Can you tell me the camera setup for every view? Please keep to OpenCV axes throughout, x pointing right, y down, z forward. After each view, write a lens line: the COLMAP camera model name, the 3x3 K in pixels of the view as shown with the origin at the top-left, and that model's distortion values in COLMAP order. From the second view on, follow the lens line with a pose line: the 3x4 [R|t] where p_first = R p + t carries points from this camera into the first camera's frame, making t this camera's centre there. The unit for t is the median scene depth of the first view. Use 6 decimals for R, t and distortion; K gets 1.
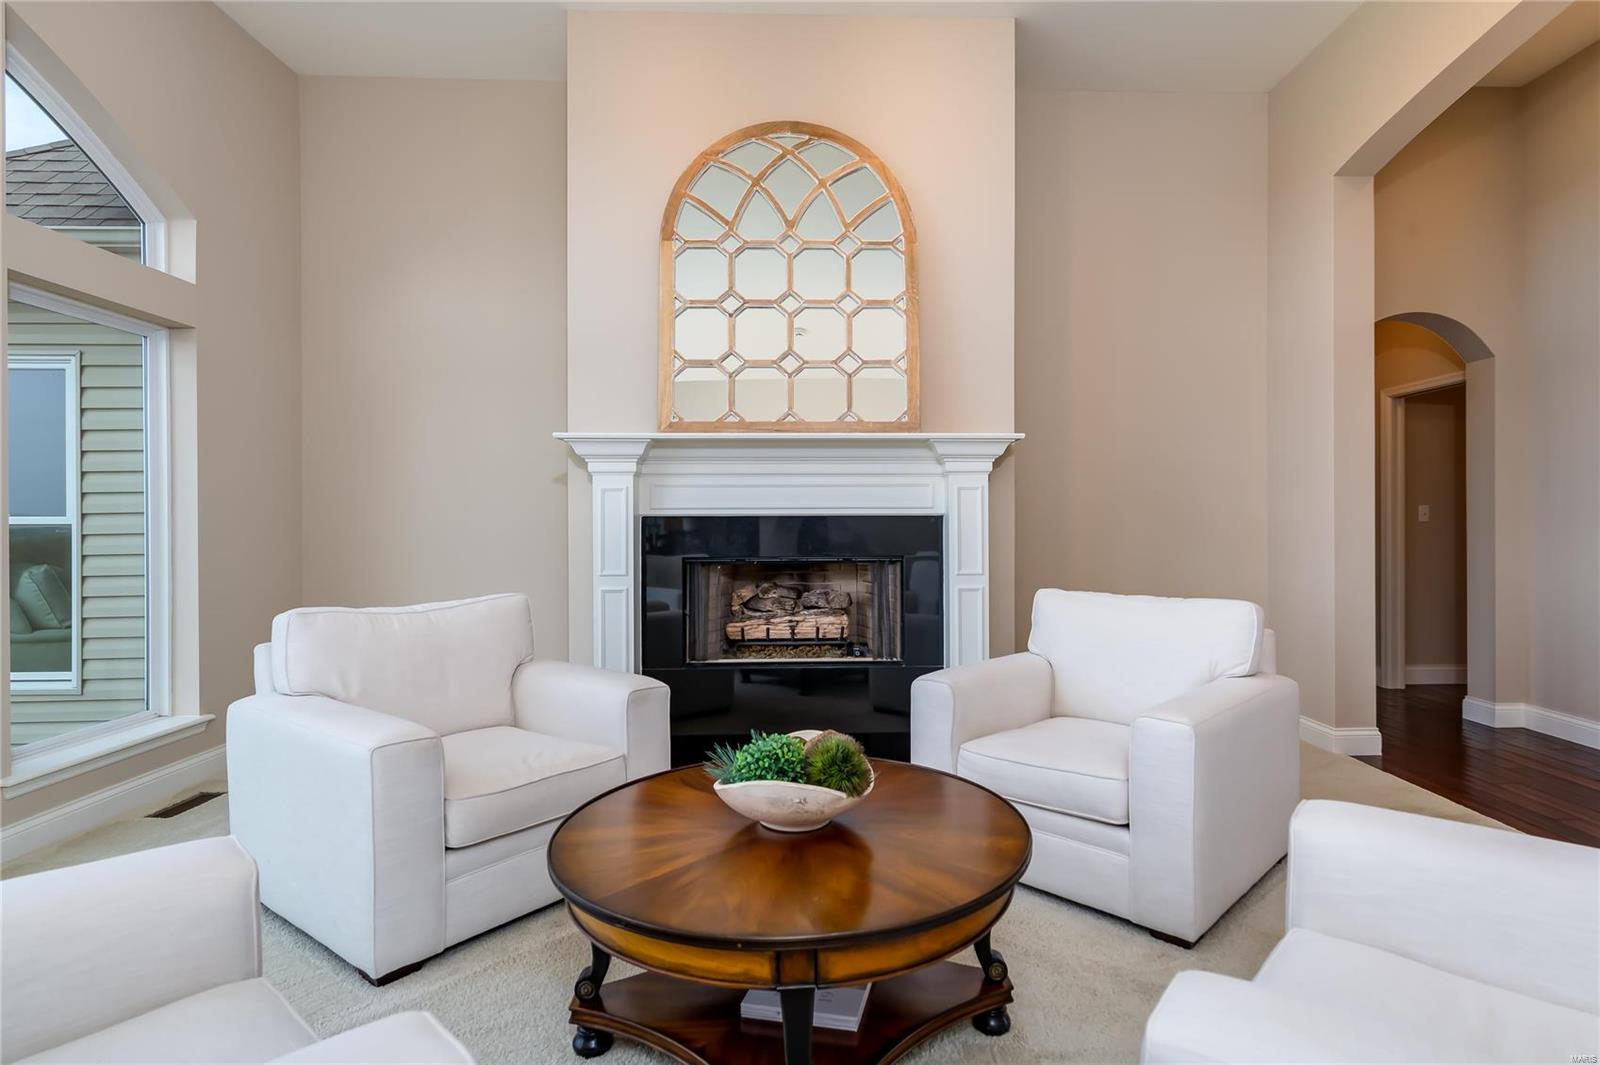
lens RADIAL K [[795.0, 0, 786.6], [0, 795.0, 526.2], [0, 0, 1]] dist [0.006104, -0.001728]
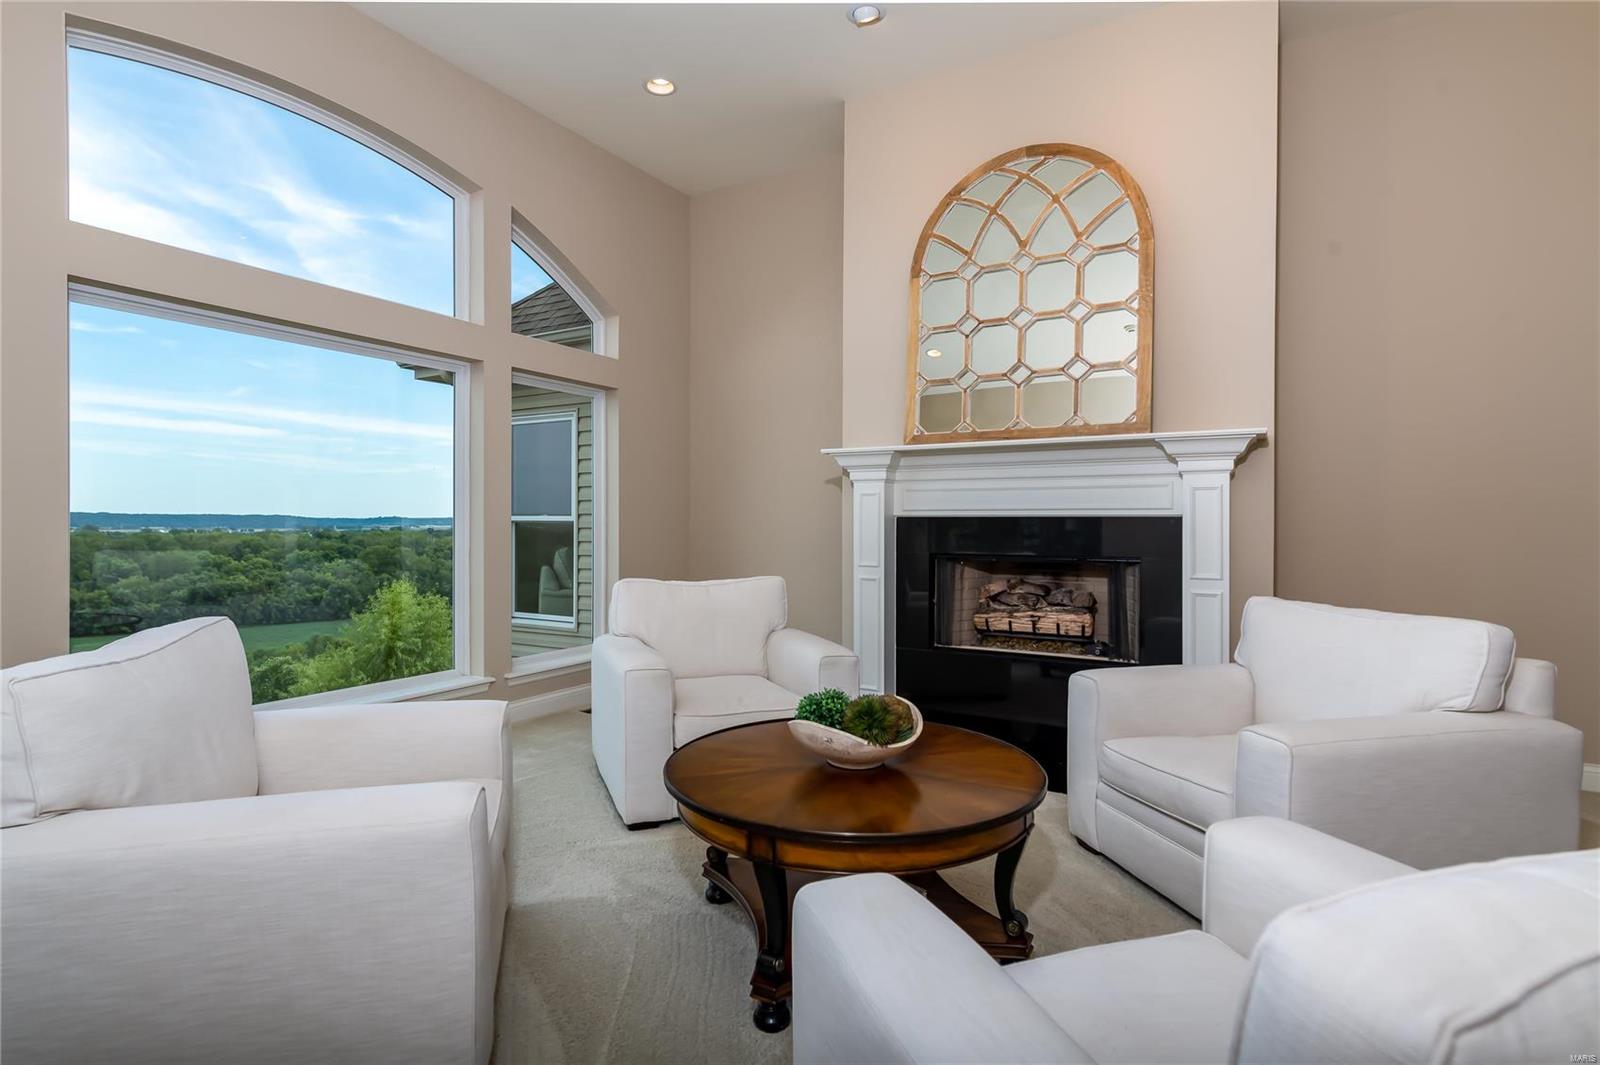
lens RADIAL K [[795.0, 0, 829.2], [0, 795.0, 523.8], [0, 0, 1]] dist [0.006104, -0.001728]
pose [[0.850500, 0.006931, -0.525929, 0.346925], [-0.008256, 0.999966, -0.000174, -0.001103], [0.525910, 0.004490, 0.850528, -0.044479]]
